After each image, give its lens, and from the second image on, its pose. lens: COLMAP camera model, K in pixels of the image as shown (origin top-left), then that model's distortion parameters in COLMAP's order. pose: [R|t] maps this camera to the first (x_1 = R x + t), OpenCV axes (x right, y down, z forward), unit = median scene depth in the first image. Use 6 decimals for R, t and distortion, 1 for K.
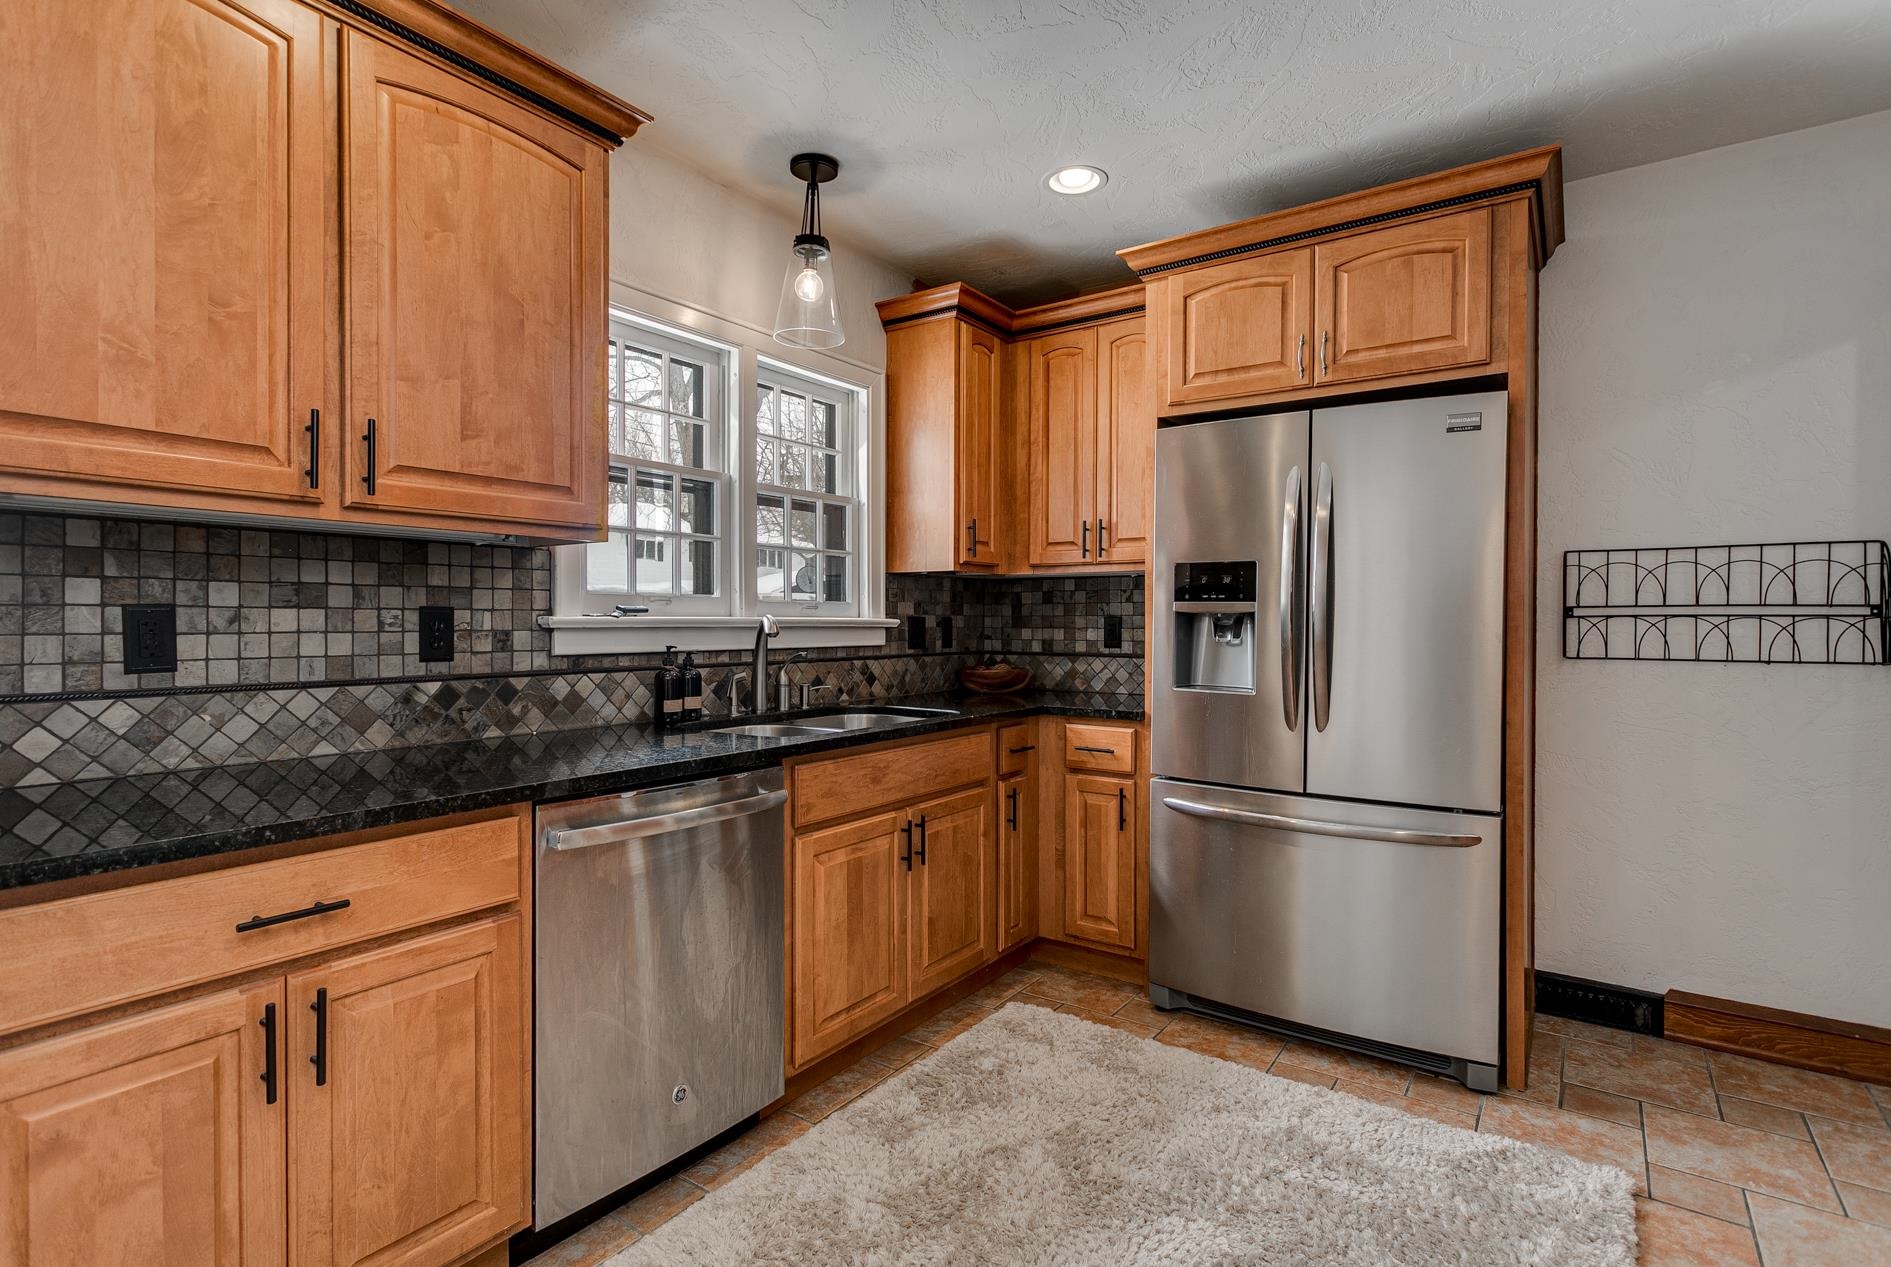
lens RADIAL K [[938.5, 0, 946.8], [0, 938.5, 625.7], [0, 0, 1]] dist [0.005678, -0.000246]
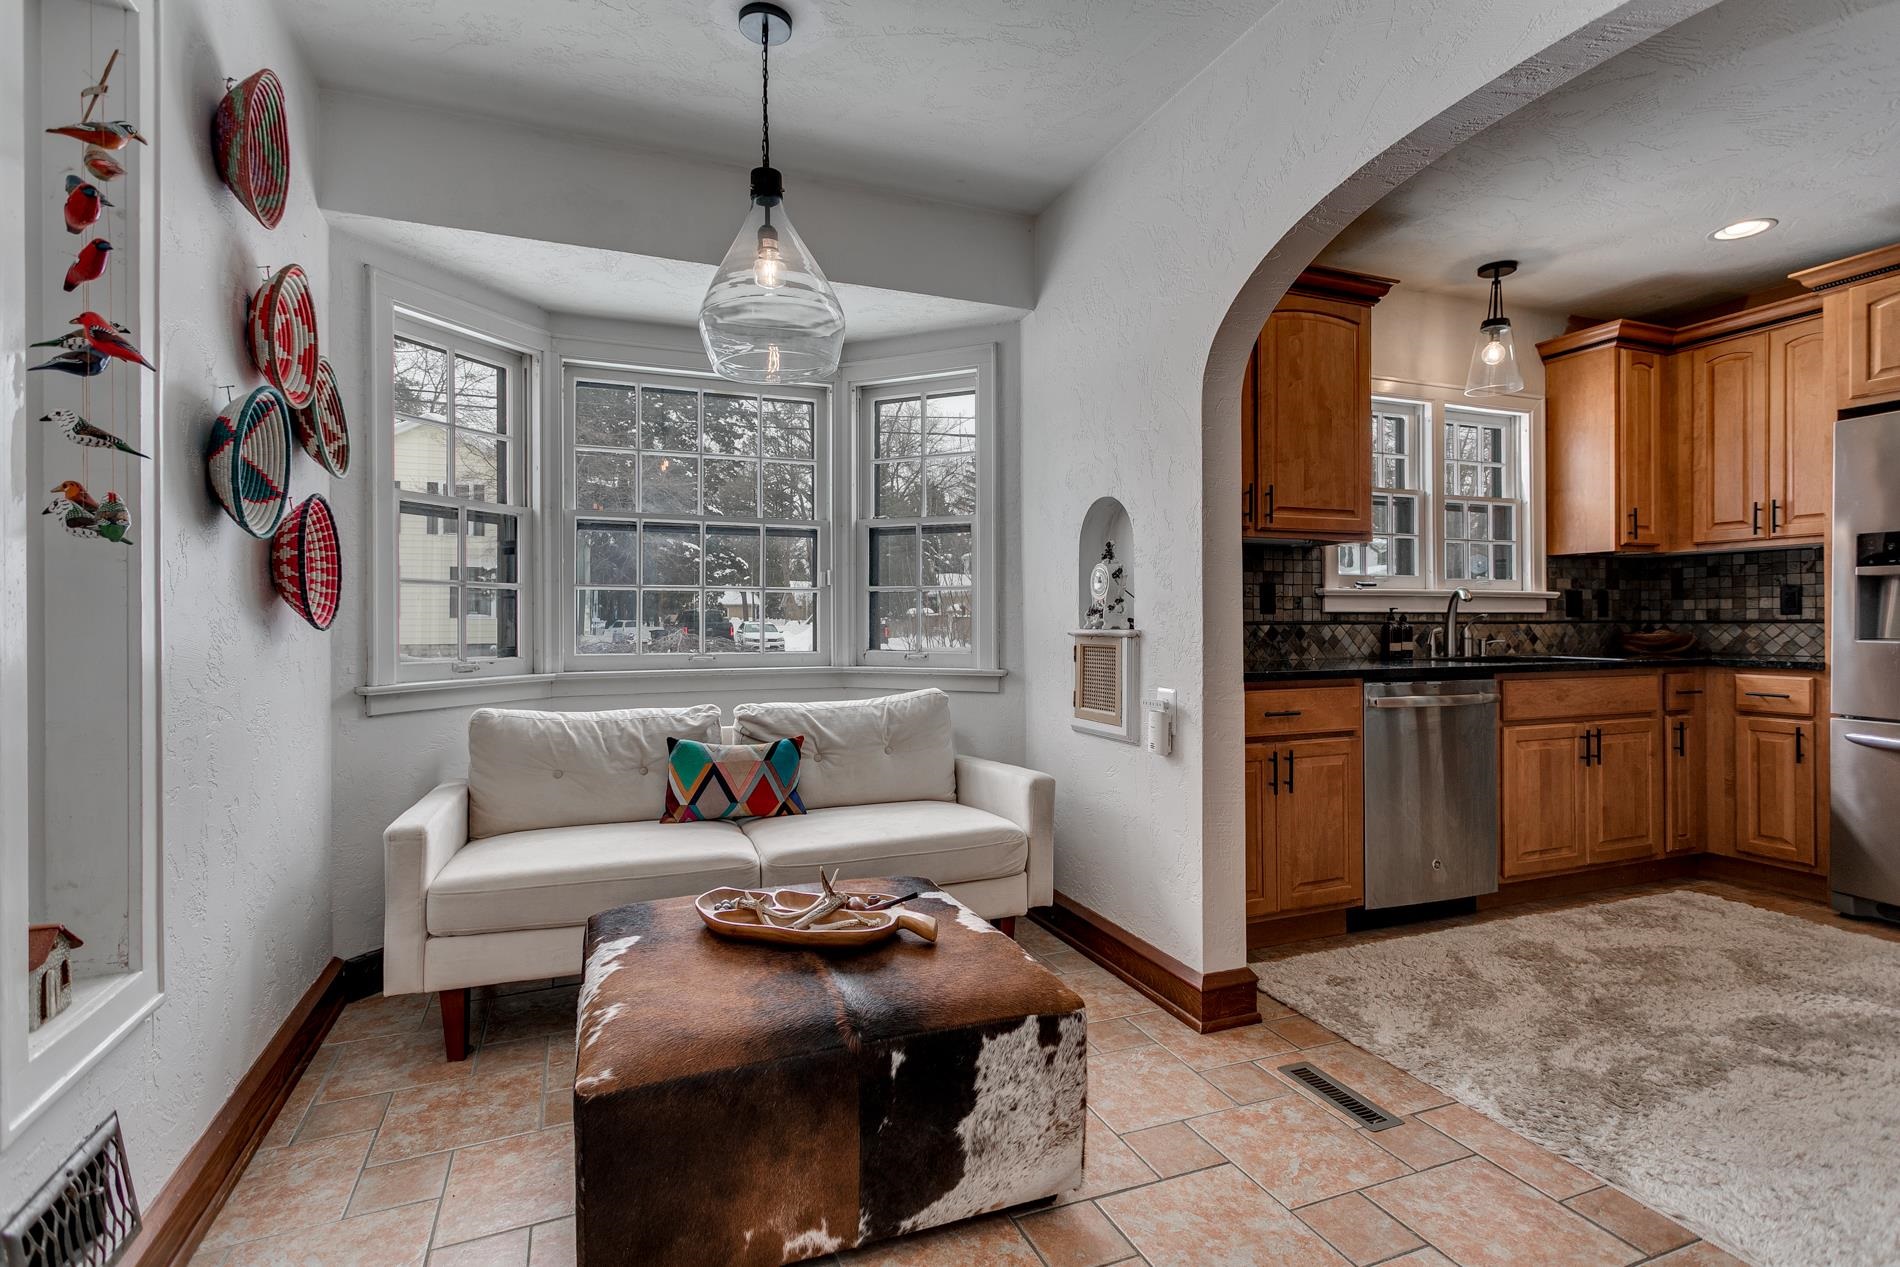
lens RADIAL K [[942.9, 0, 917.3], [0, 942.9, 622.0], [0, 0, 1]] dist [0.005678, -0.000246]
pose [[0.833582, -0.006153, -0.552361, -0.081962], [0.002847, 0.999973, -0.006843, 0.047387], [0.552388, 0.004131, 0.833577, -0.631283]]
